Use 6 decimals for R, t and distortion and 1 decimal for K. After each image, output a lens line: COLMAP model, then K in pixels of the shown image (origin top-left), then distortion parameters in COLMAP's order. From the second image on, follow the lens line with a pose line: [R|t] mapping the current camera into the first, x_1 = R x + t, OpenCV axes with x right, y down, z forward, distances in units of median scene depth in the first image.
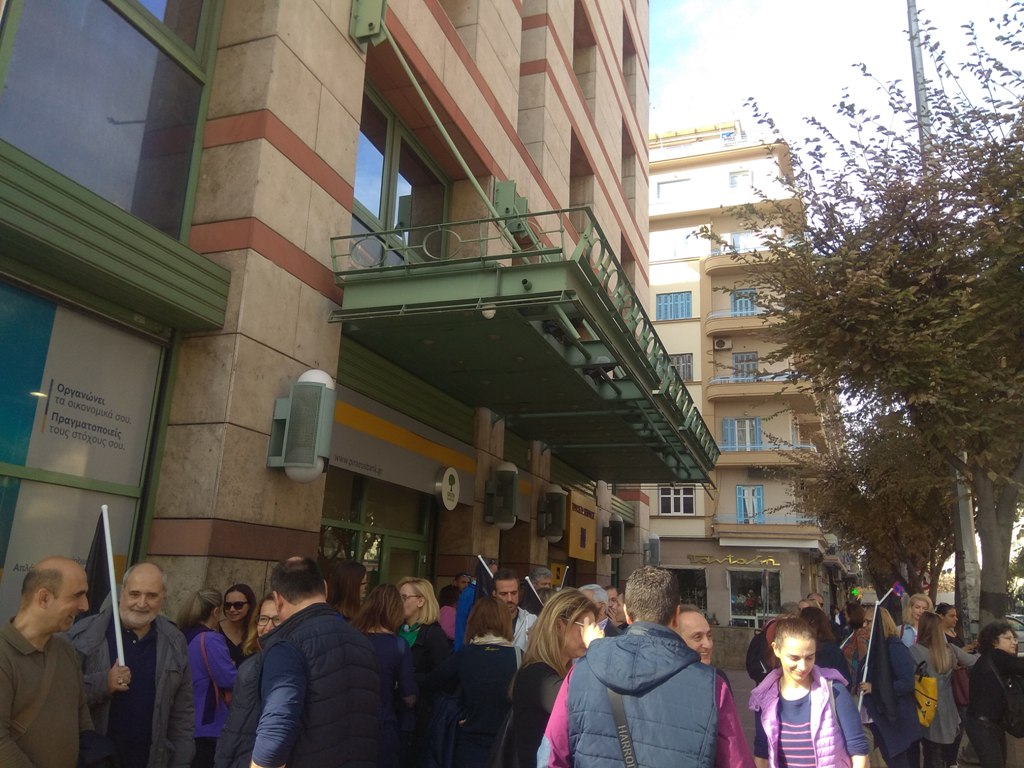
lens RADIAL K [[791.2, 0, 512.0], [0, 791.2, 384.0], [0, 0, 1]] dist [0.119398, -0.238192]
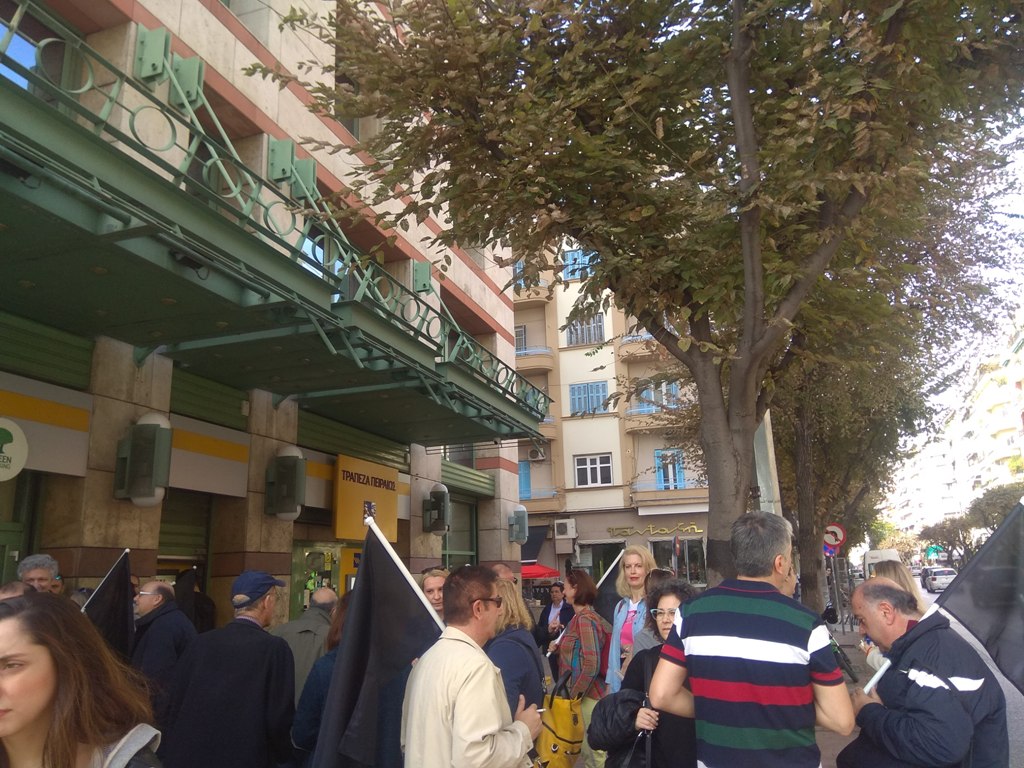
lens RADIAL K [[790.5, 0, 518.2], [0, 790.5, 377.6], [0, 0, 1]] dist [0.118711, -0.187076]
pose [[0.997153, -0.060534, 0.044957, 0.415723], [0.060156, 0.998142, 0.009721, 0.114882], [-0.045462, -0.006988, 0.998942, 0.384872]]
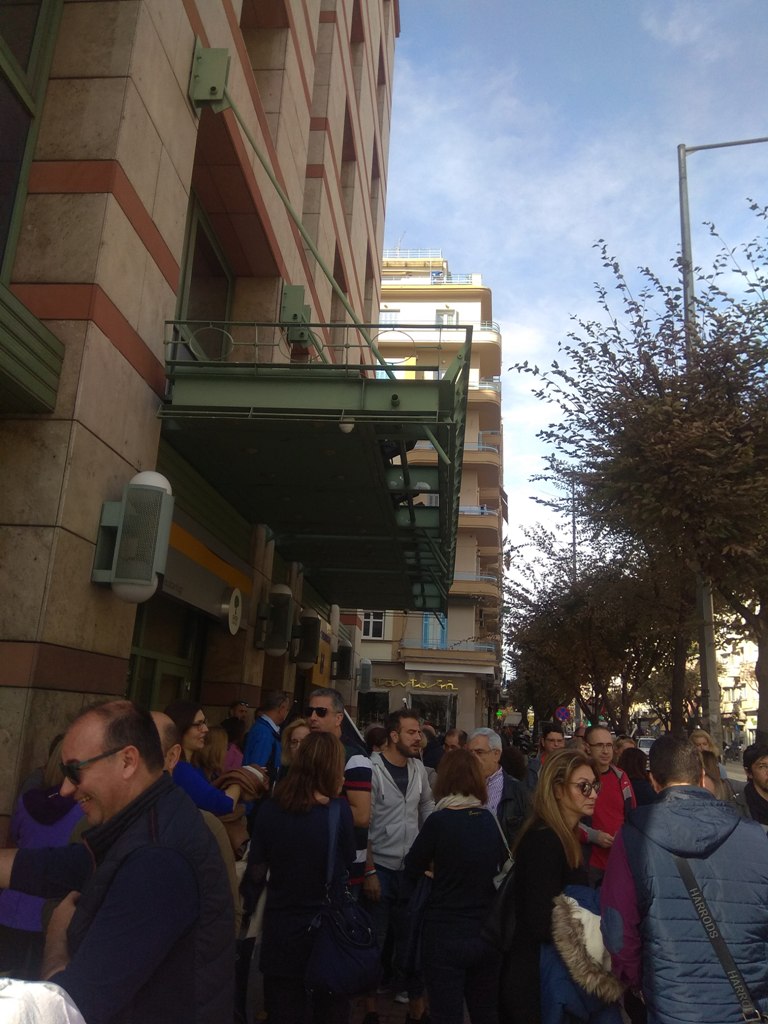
lens RADIAL K [[790.5, 0, 380.4], [0, 790.5, 505.5], [0, 0, 1]] dist [0.118711, -0.187076]
pose [[0.965605, 0.078726, 0.247807, -0.192092], [-0.079477, 0.996812, -0.006990, 0.004573], [-0.247568, -0.012945, 0.968784, 0.089632]]
